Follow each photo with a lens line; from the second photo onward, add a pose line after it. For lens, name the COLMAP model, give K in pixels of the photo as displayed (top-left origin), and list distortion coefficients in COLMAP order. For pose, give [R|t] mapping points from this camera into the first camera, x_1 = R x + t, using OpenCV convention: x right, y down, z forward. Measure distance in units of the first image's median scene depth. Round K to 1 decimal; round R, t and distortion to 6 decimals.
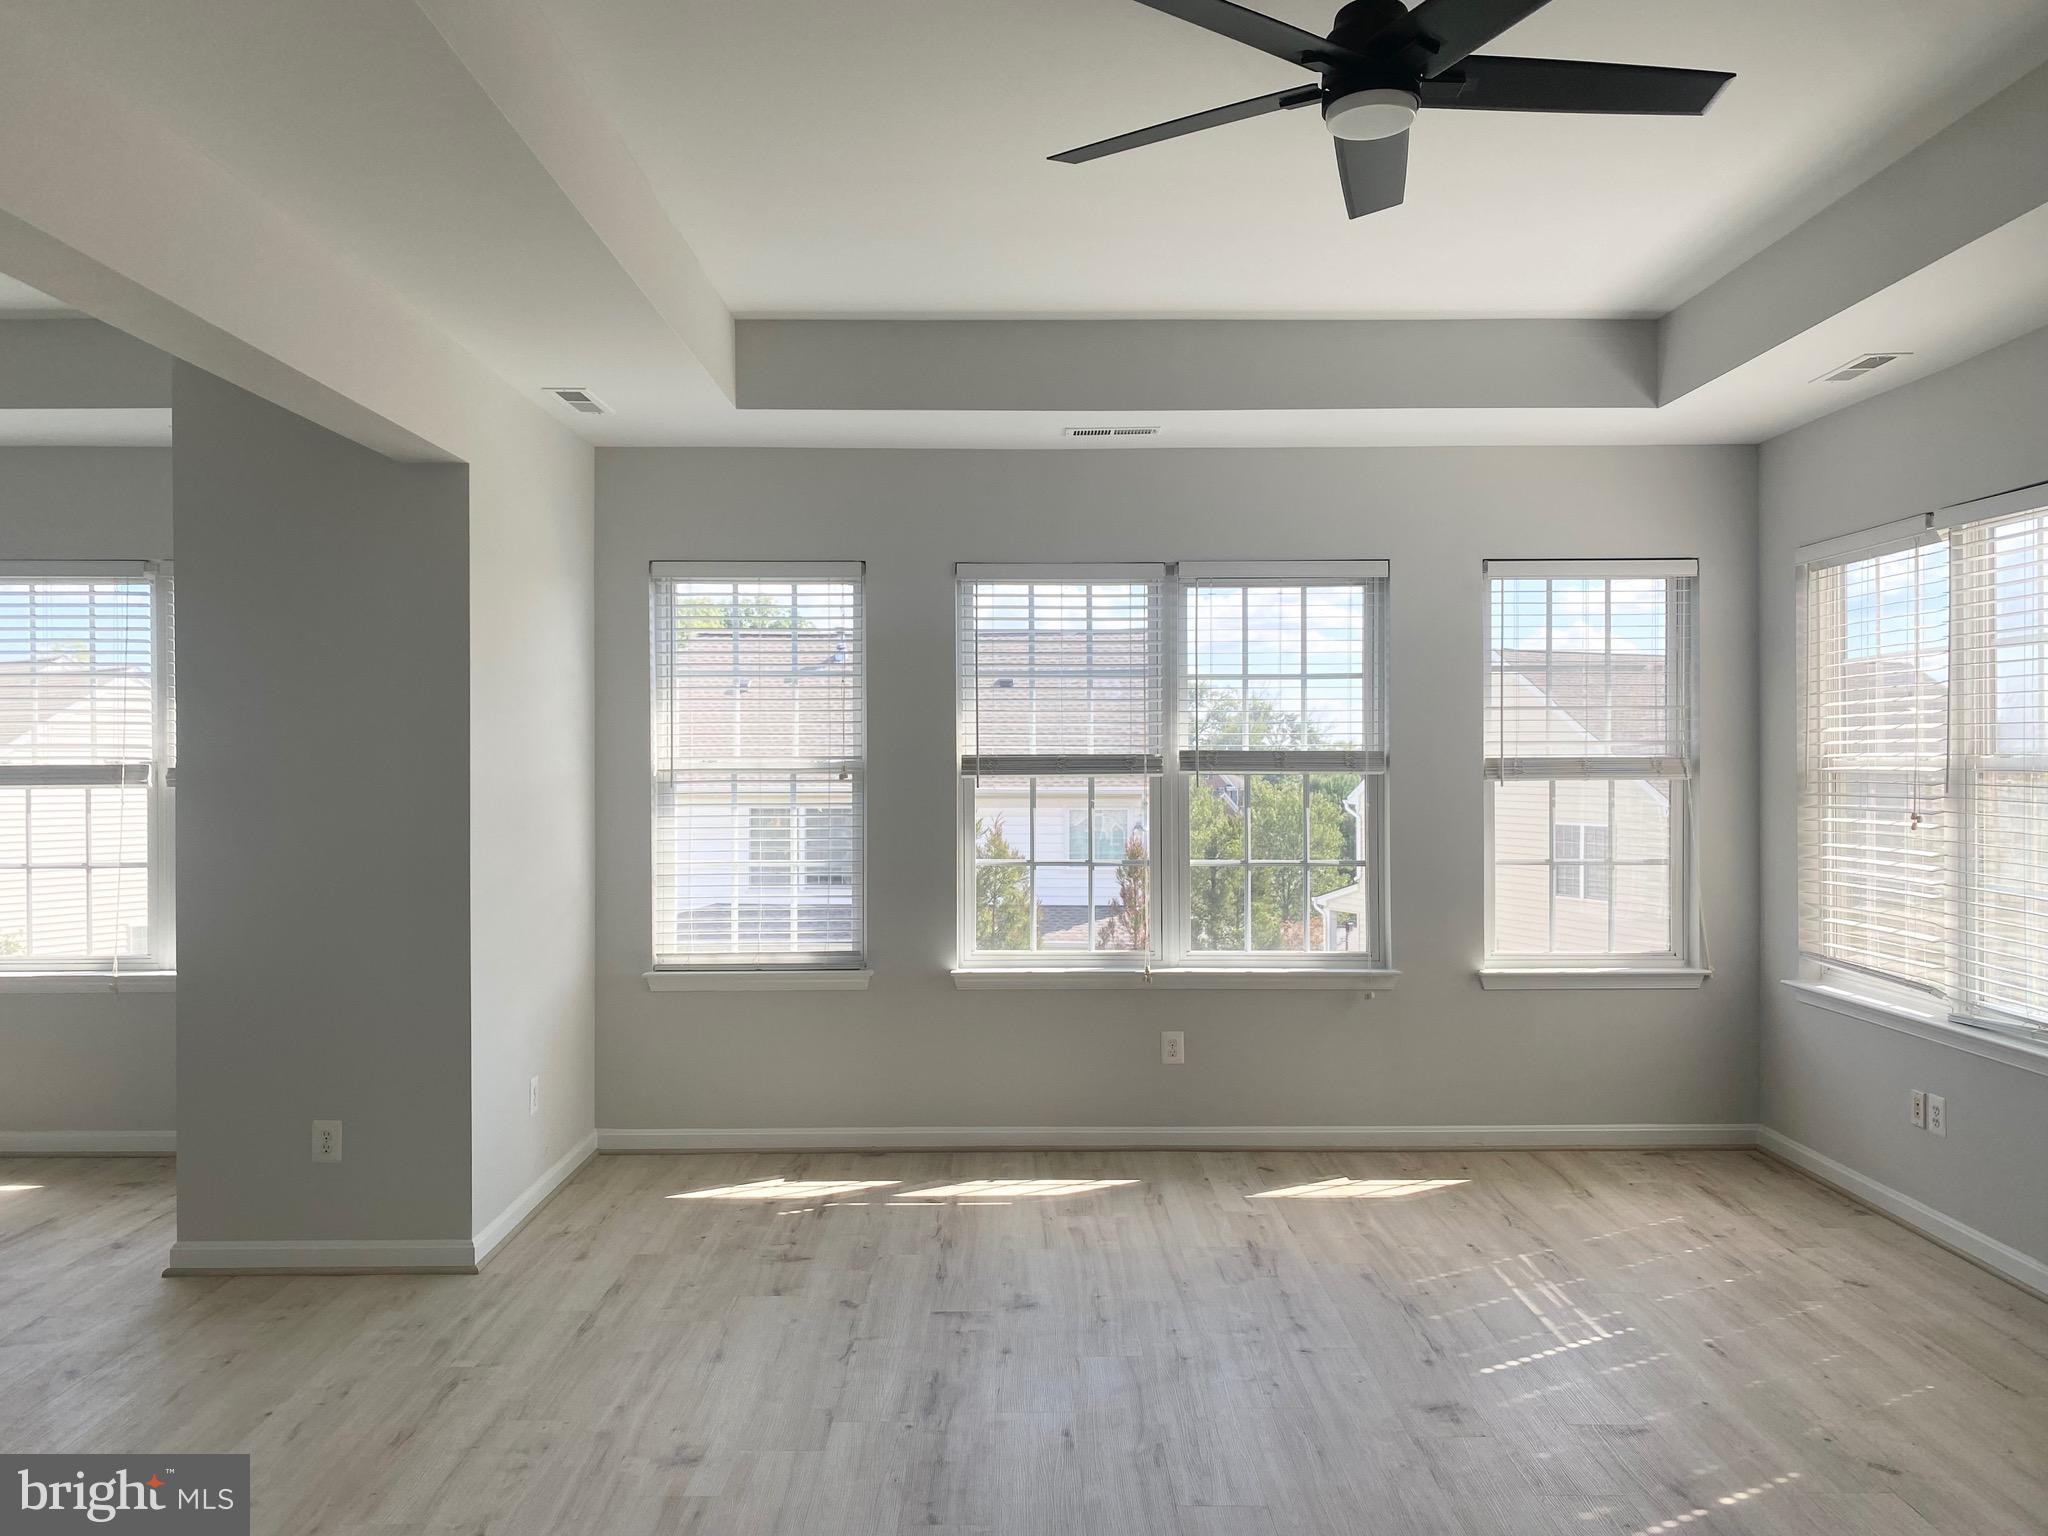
lens RADIAL K [[1565.0, 0, 1042.5], [0, 1565.0, 778.5], [0, 0, 1]] dist [0.045178, -0.052245]
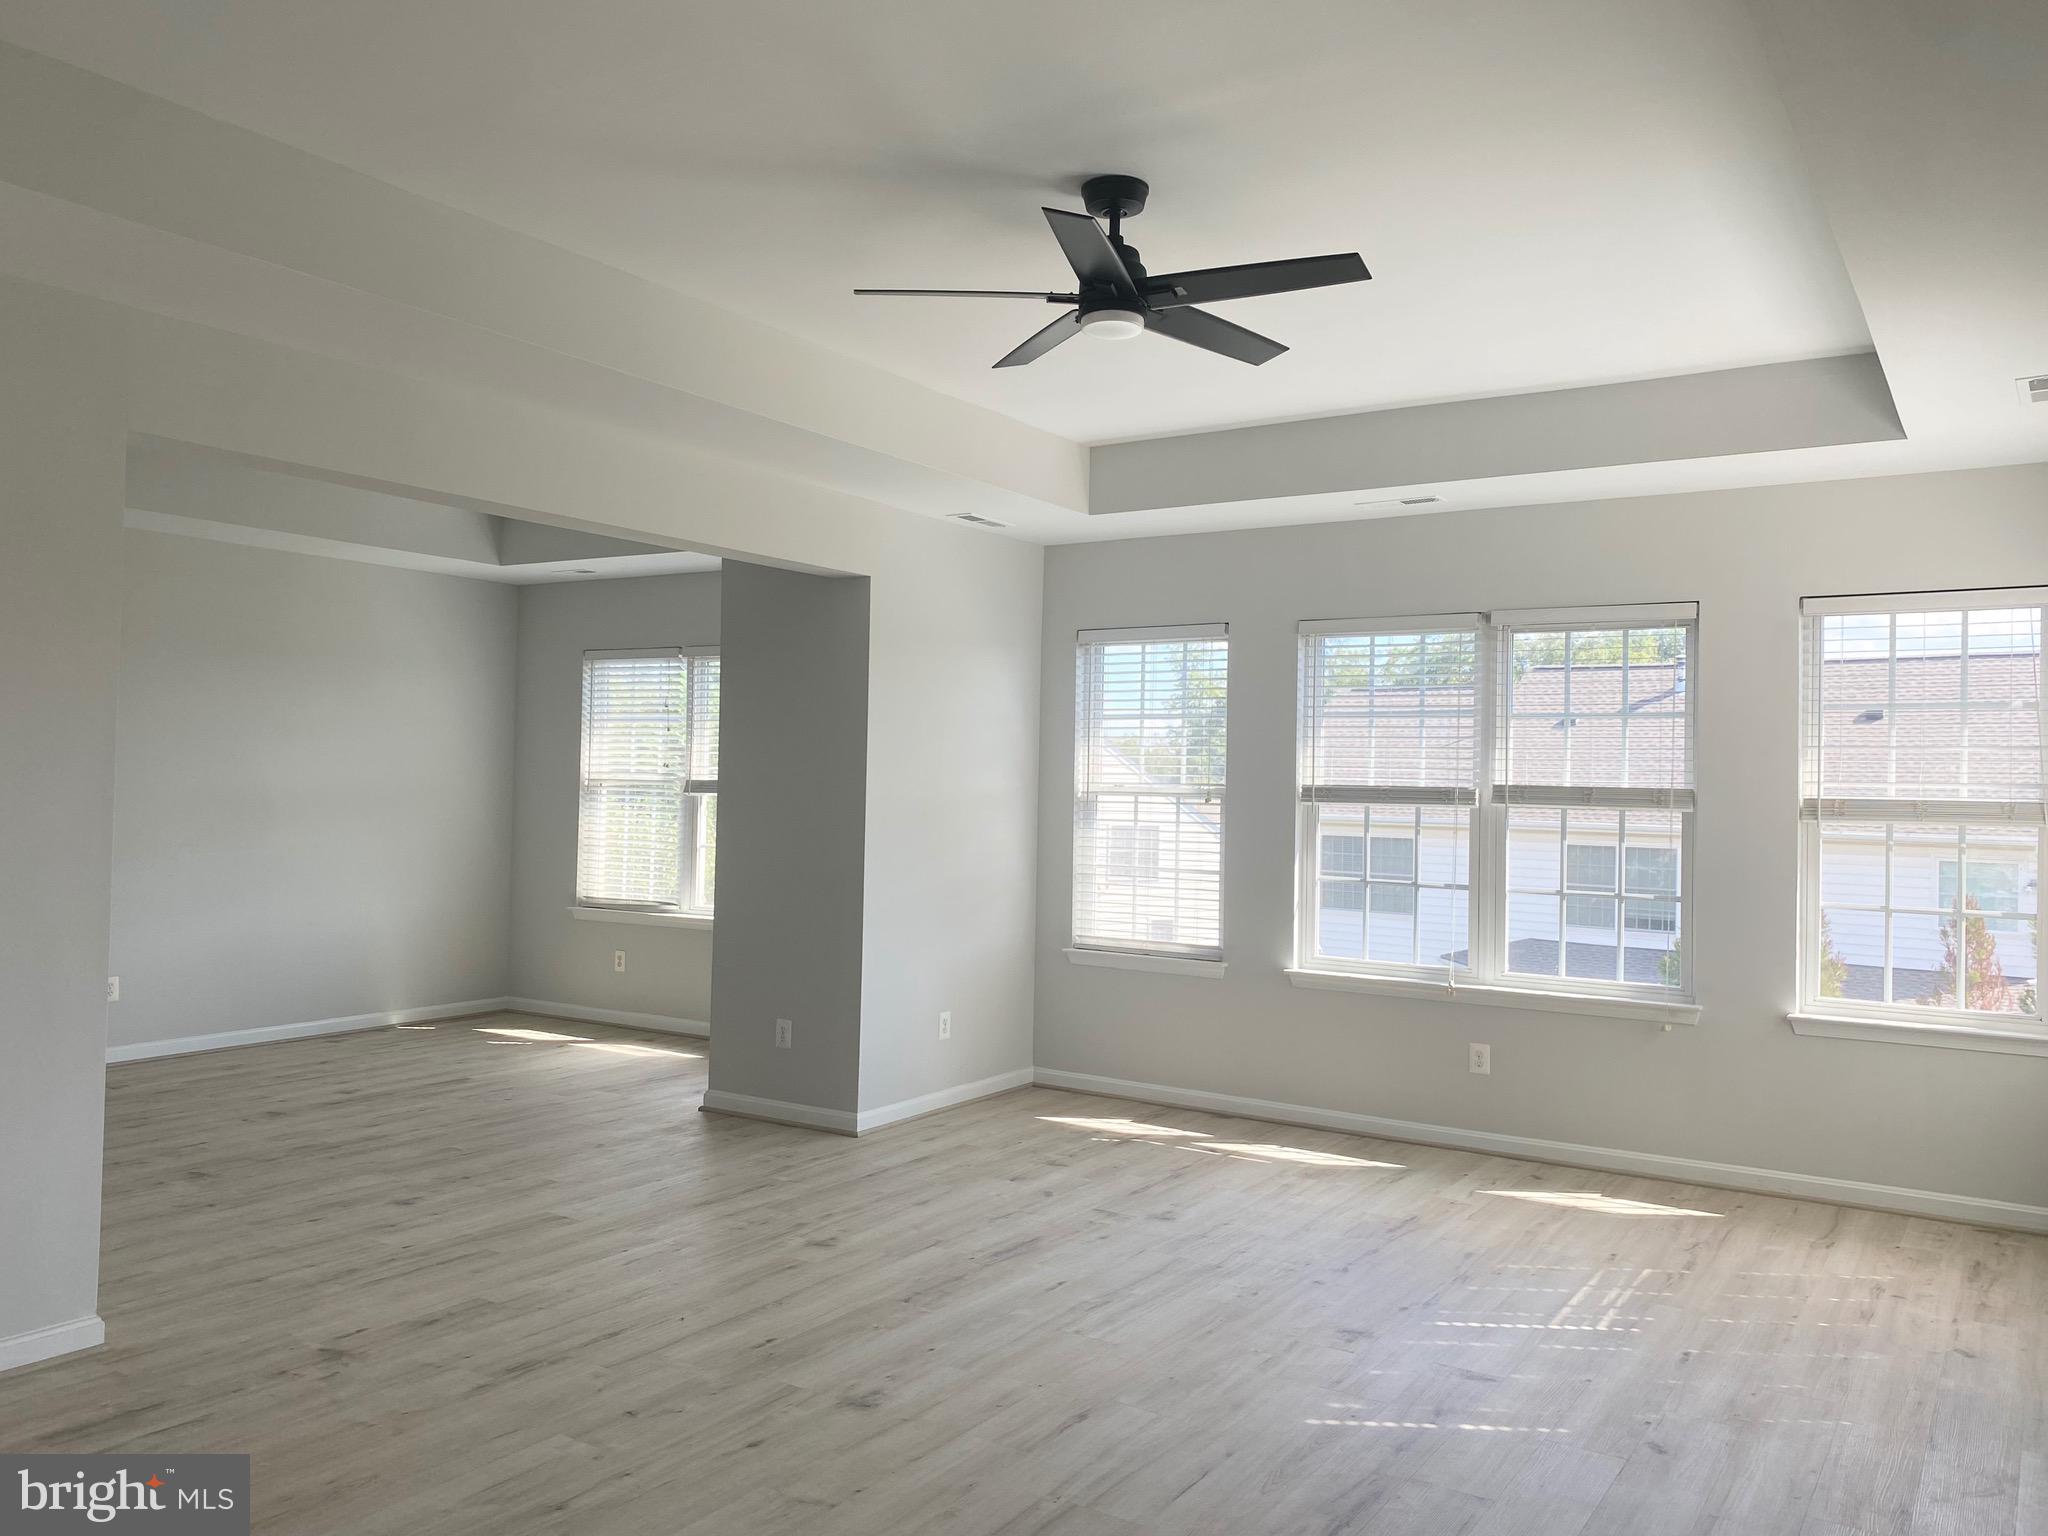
lens RADIAL K [[1565.0, 0, 1024.5], [0, 1565.0, 757.4], [0, 0, 1]] dist [0.045178, -0.052245]
pose [[0.834087, 0.009029, -0.551559, 0.432031], [-0.026930, 0.999340, -0.024366, -0.001302], [0.550976, 0.035177, 0.833780, -0.094614]]
